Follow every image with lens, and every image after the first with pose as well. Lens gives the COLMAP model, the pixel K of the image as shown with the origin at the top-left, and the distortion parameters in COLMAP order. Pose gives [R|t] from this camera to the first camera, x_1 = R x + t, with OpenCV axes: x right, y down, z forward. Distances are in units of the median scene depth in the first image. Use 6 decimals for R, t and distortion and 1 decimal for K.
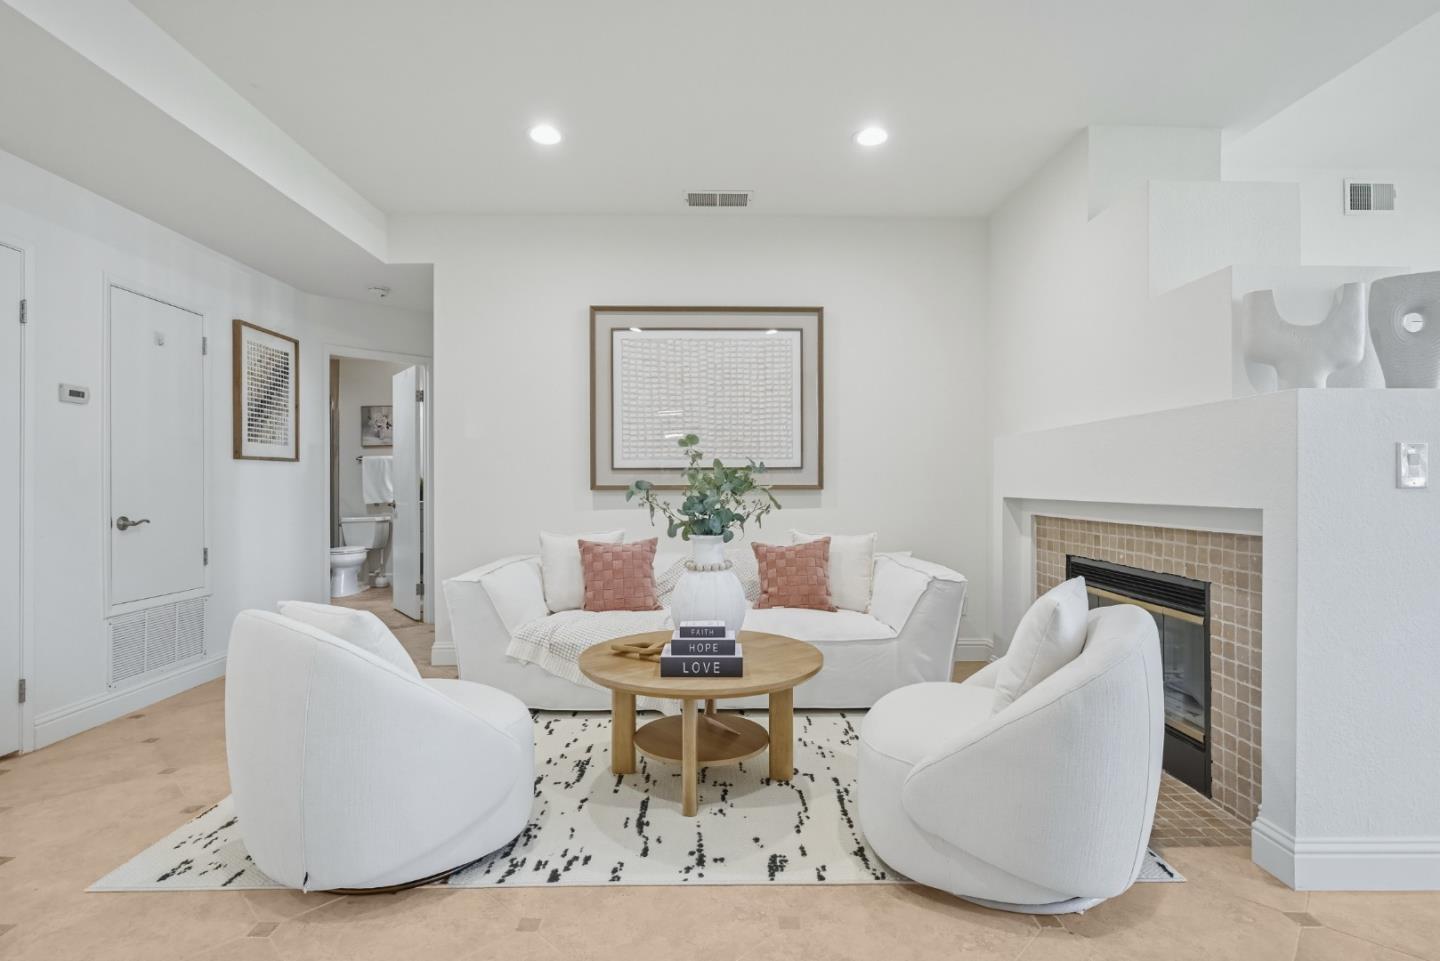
lens RADIAL K [[700.3, 0, 724.4], [0, 700.3, 482.5], [0, 0, 1]] dist [-0.003821, 0.000586]
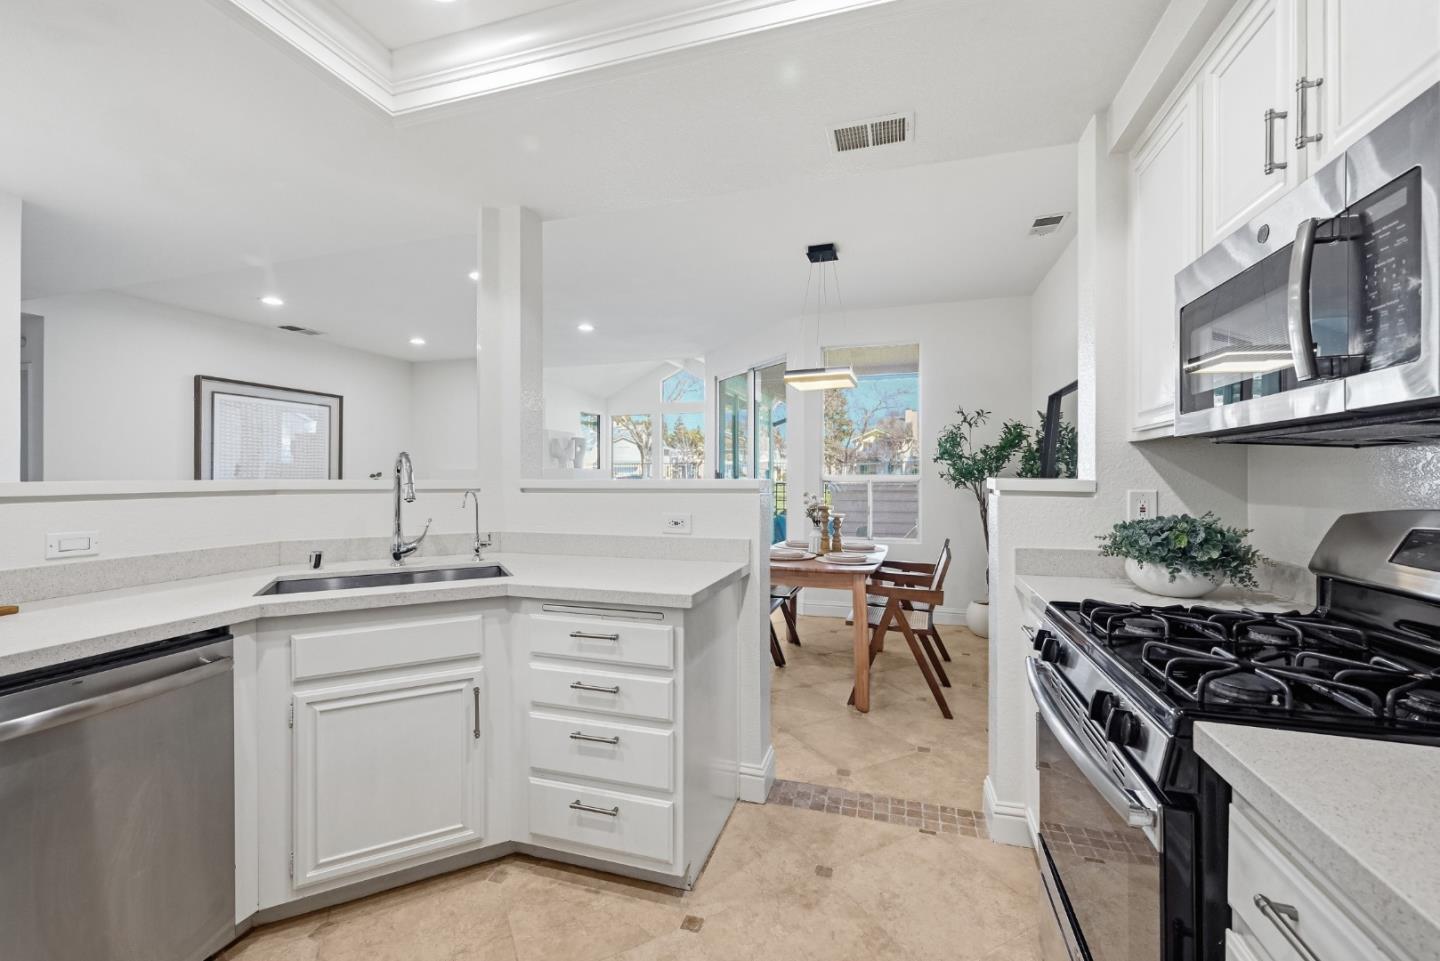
lens RADIAL K [[603.3, 0, 723.1], [0, 603.3, 475.1], [0, 0, 1]] dist [0.001506, 0.000247]
pose [[0.309801, 0.002660, 0.950798, -1.389441], [-0.001459, 0.999996, -0.002322, -0.052487], [-0.950800, -0.000668, 0.309804, -0.578716]]
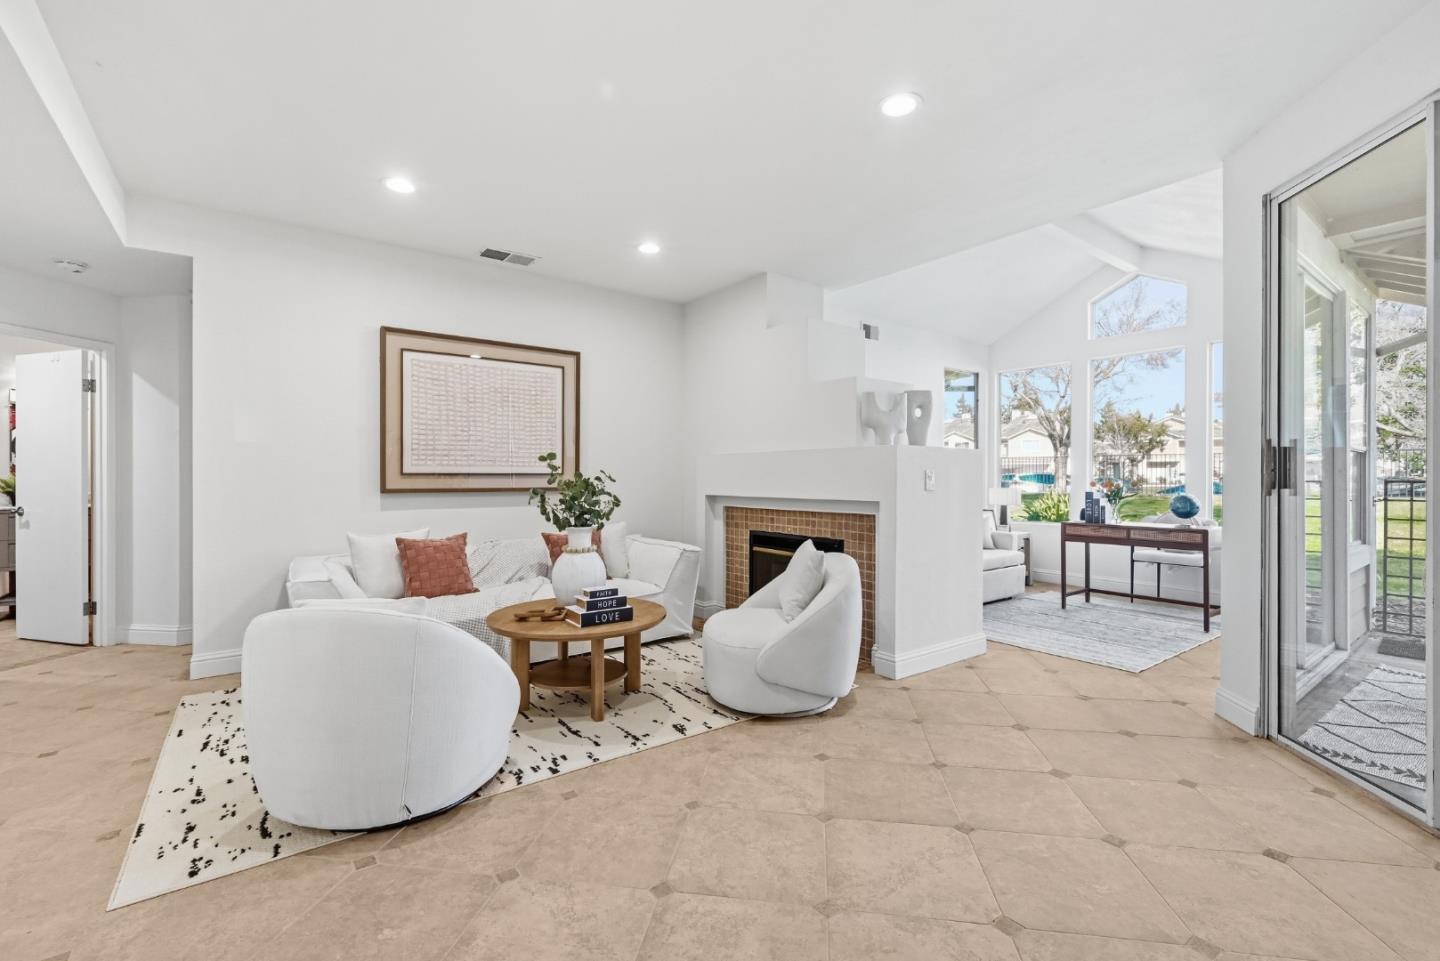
lens RADIAL K [[617.9, 0, 714.6], [0, 617.9, 478.9], [0, 0, 1]] dist [-0.000665, 0.000280]
pose [[0.815461, 0.001097, 0.578811, -0.428903], [-0.002860, 0.999994, 0.002134, -0.019893], [-0.578805, -0.003396, 0.815459, -0.128259]]
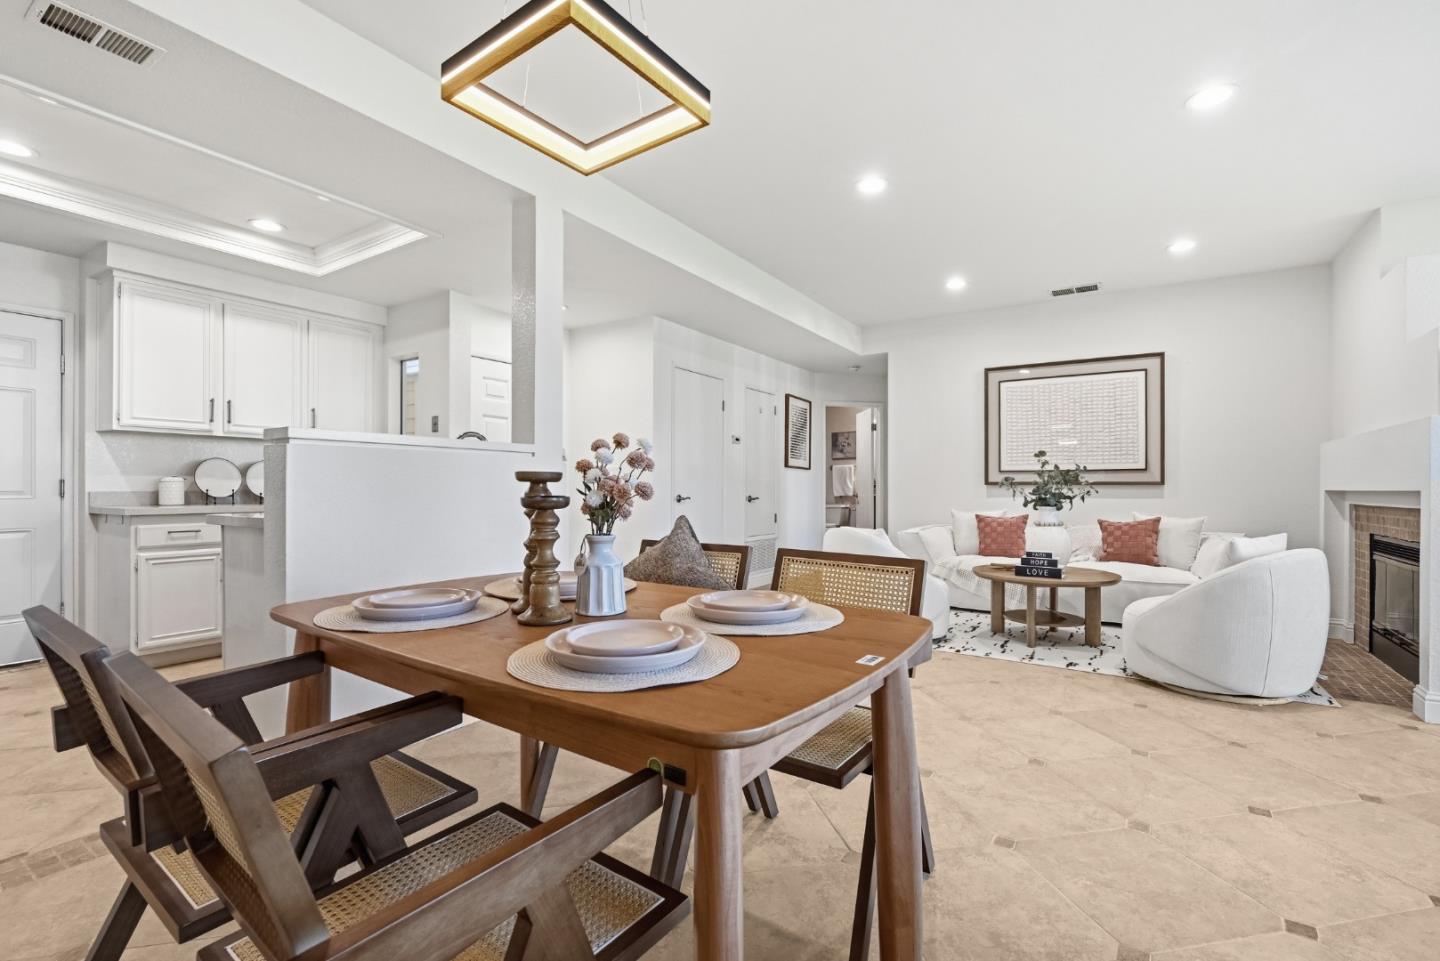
lens RADIAL K [[640.0, 0, 717.1], [0, 640.0, 485.5], [0, 0, 1]] dist [-0.003297, 0.000383]
pose [[0.821208, 0.003040, -0.570621, 0.179260], [-0.003751, 0.999993, -0.000072, 0.019594], [0.570616, 0.002199, 0.821214, -0.696019]]
